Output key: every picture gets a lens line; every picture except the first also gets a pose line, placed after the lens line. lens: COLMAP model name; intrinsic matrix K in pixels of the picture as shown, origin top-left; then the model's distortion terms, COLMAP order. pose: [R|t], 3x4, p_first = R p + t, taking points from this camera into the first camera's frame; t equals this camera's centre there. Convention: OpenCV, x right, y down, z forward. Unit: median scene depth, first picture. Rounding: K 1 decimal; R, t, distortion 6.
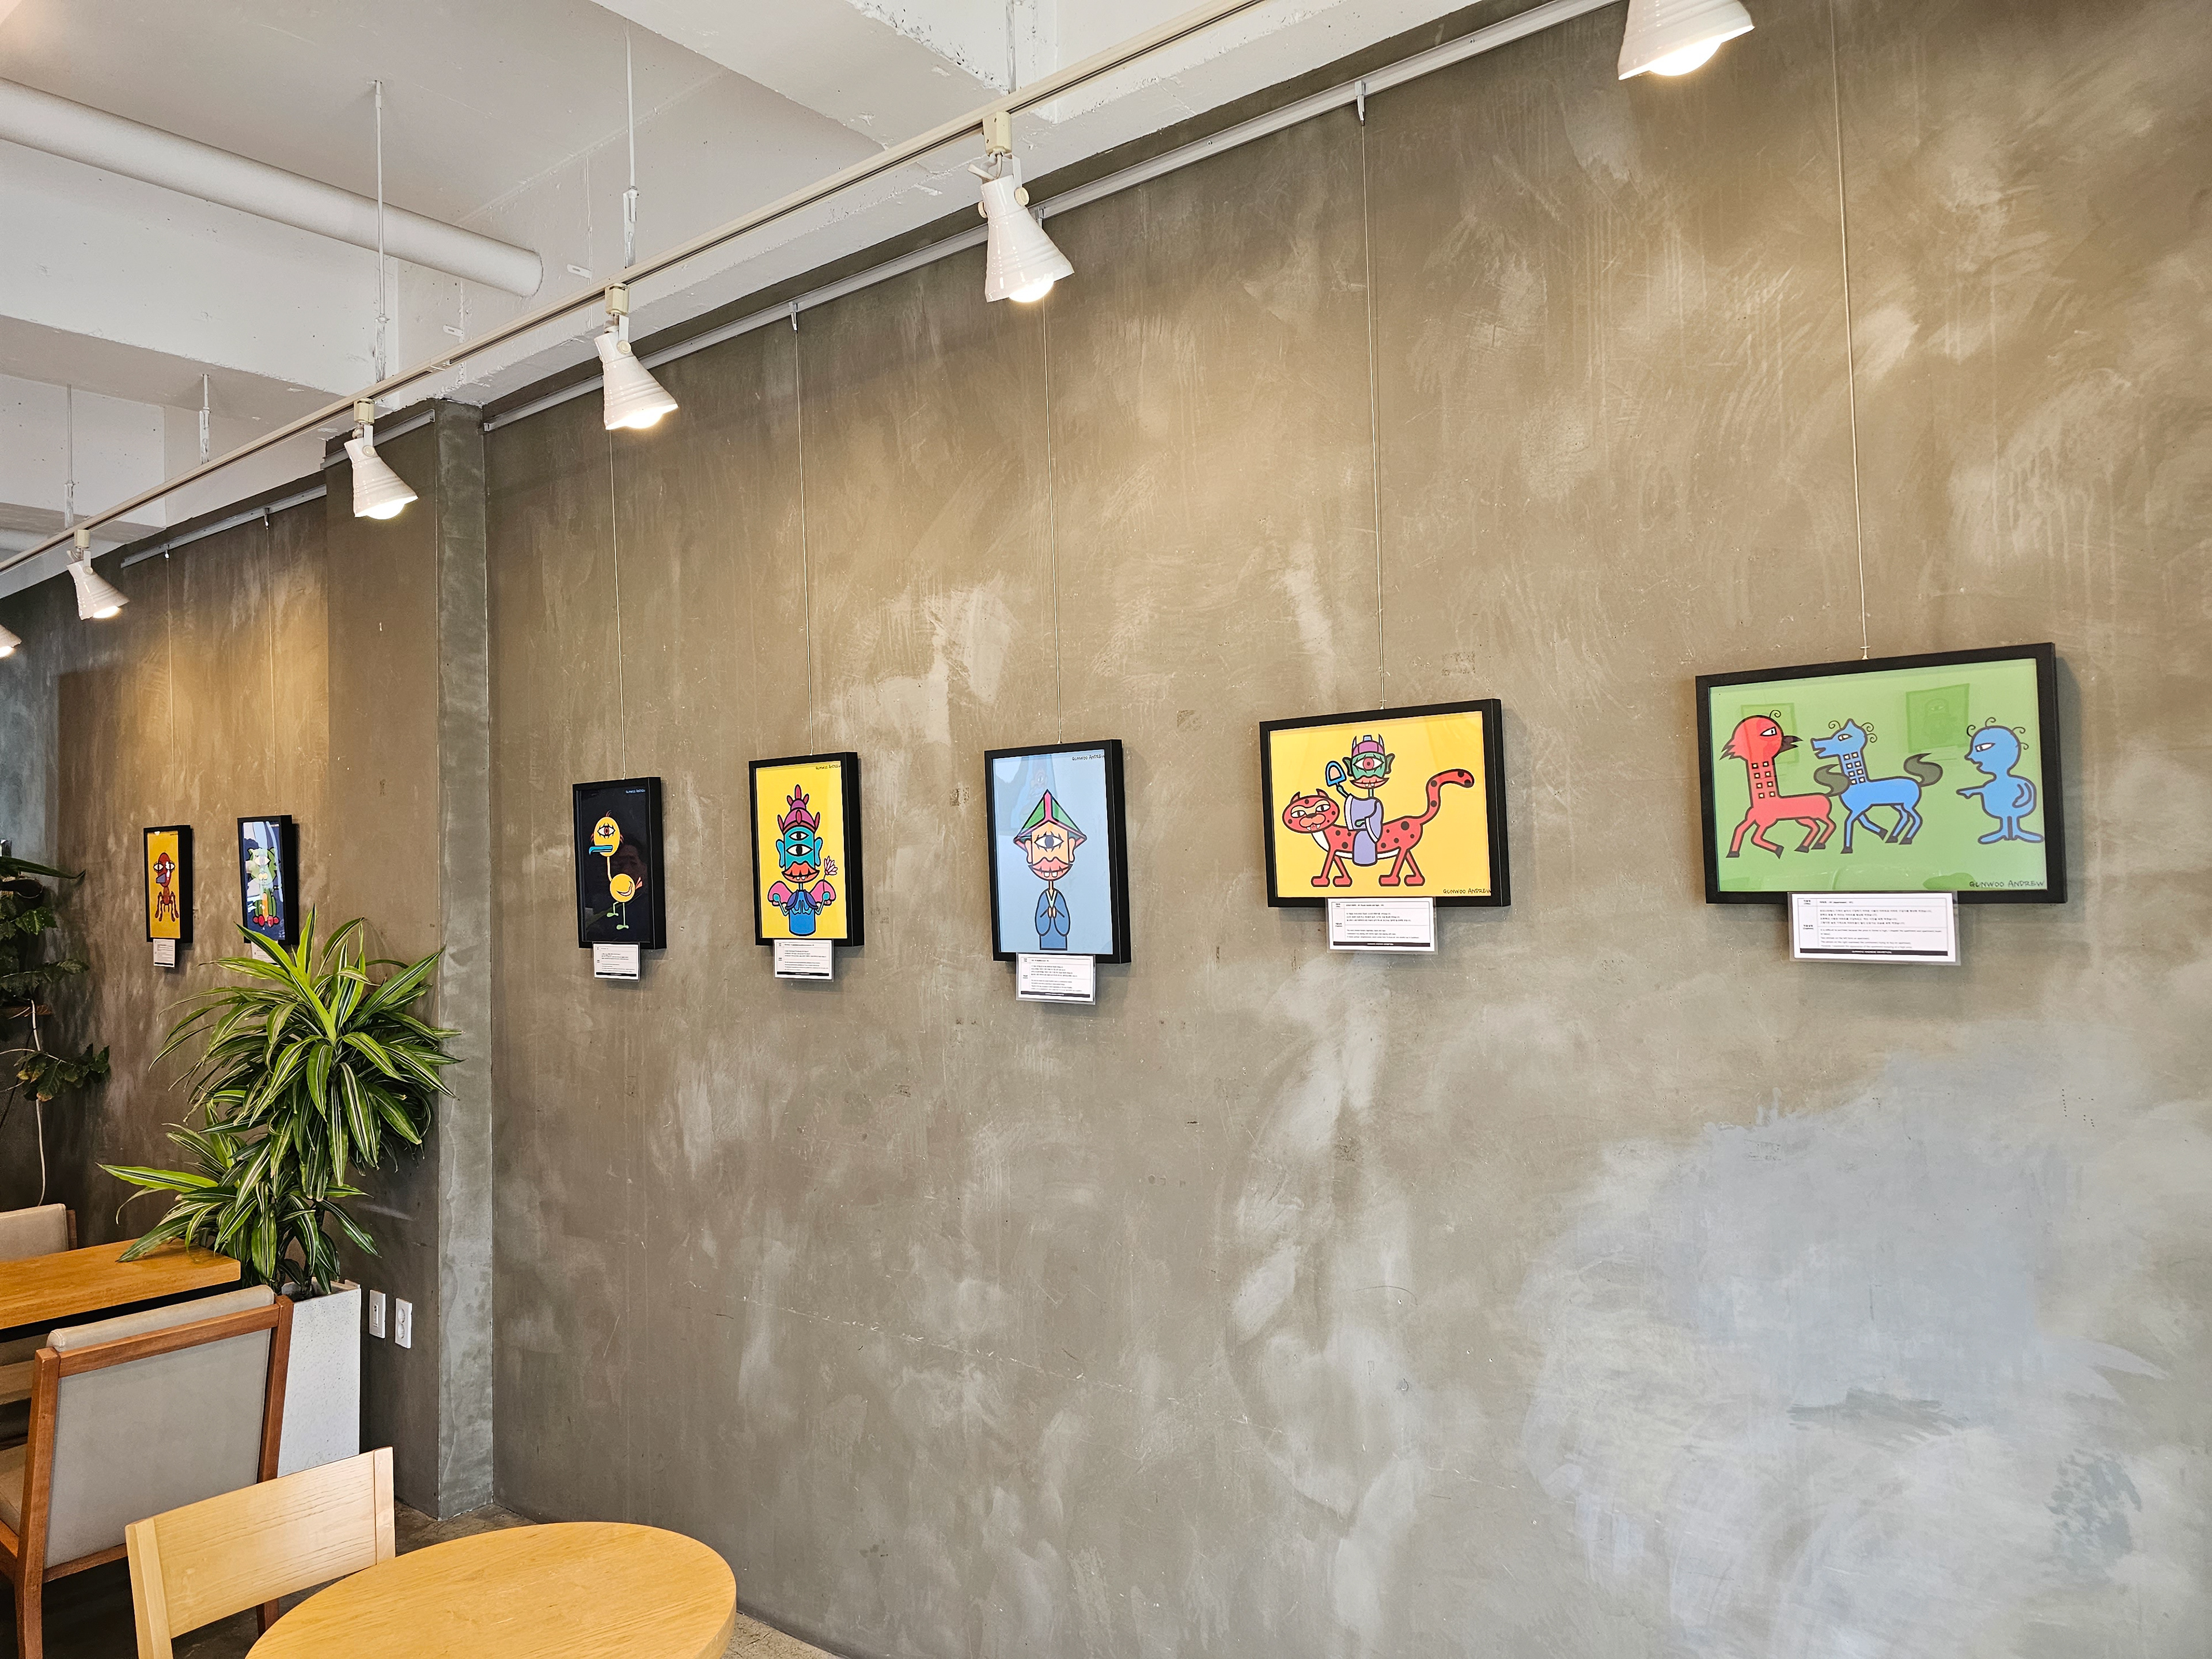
lens RADIAL K [[1483.0, 0, 1132.7], [0, 1483.0, 838.3], [0, 0, 1]] dist [0.049399, -0.043613]
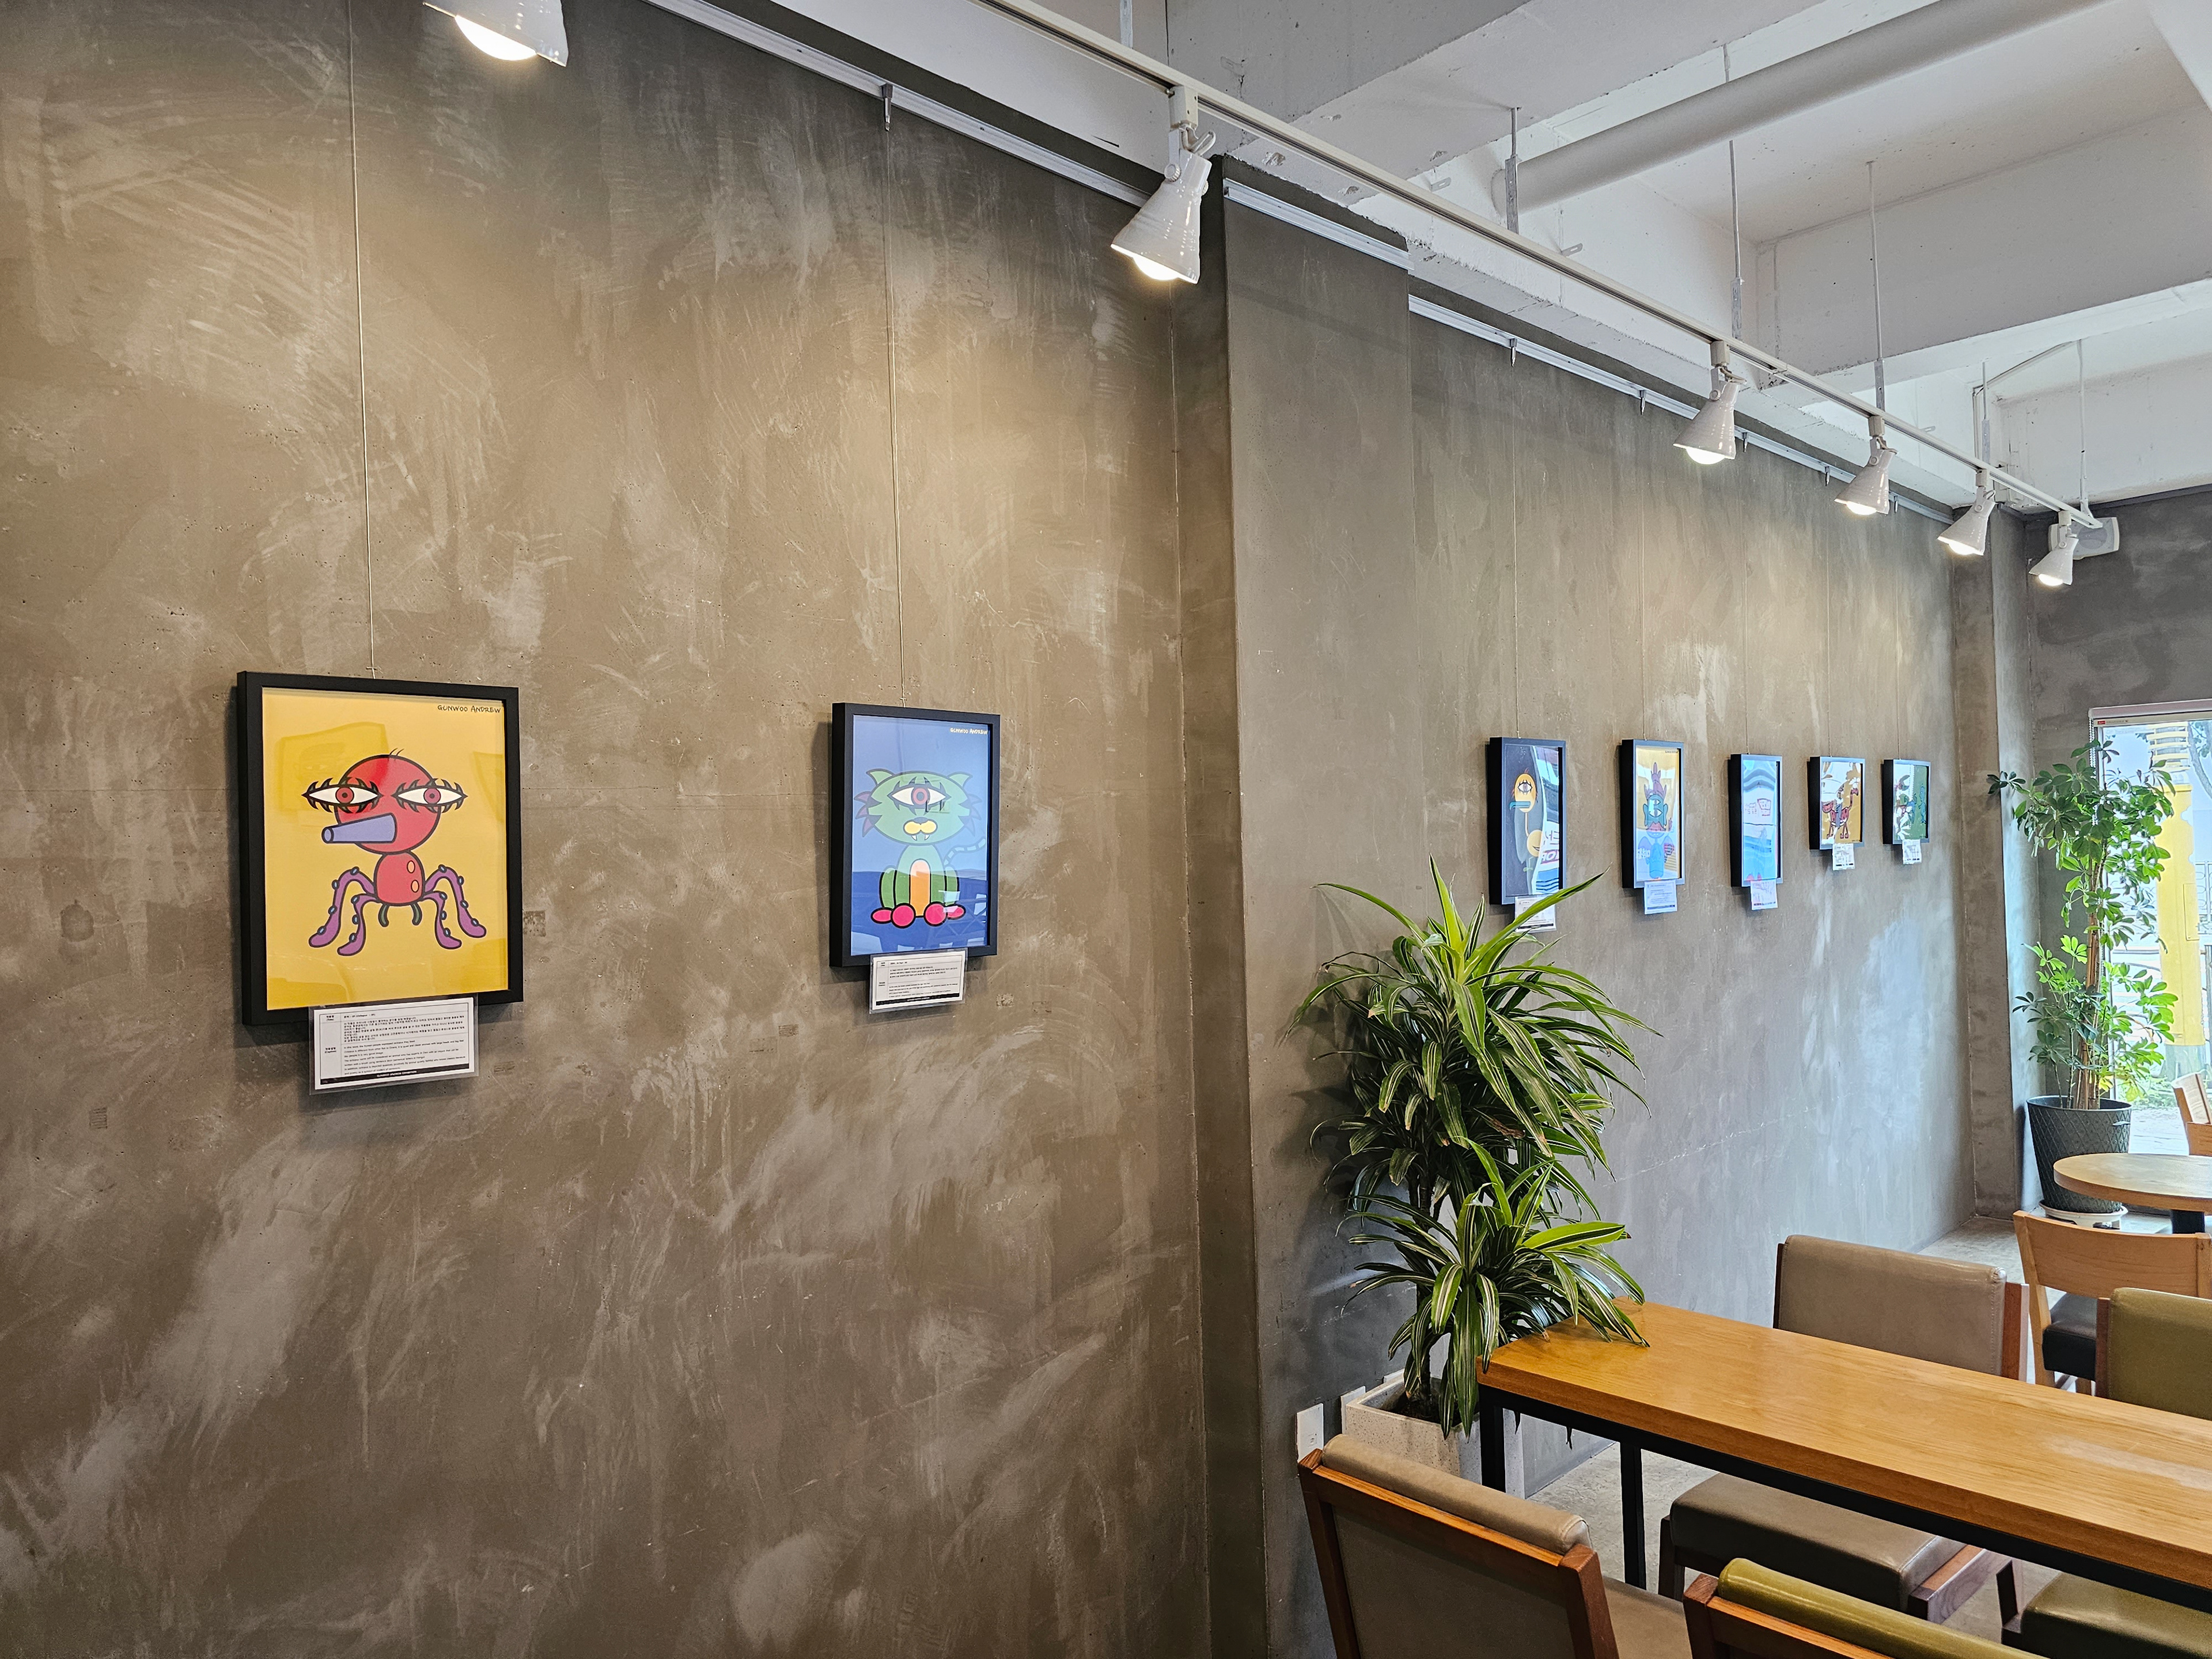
lens RADIAL K [[1483.0, 0, 1132.7], [0, 1483.0, 838.3], [0, 0, 1]] dist [0.049399, -0.043613]
pose [[0.123622, 0.028926, 0.991908, -1.436793], [0.012421, 0.999452, -0.030694, 0.059648], [-0.992252, 0.016115, 0.123194, 1.179324]]
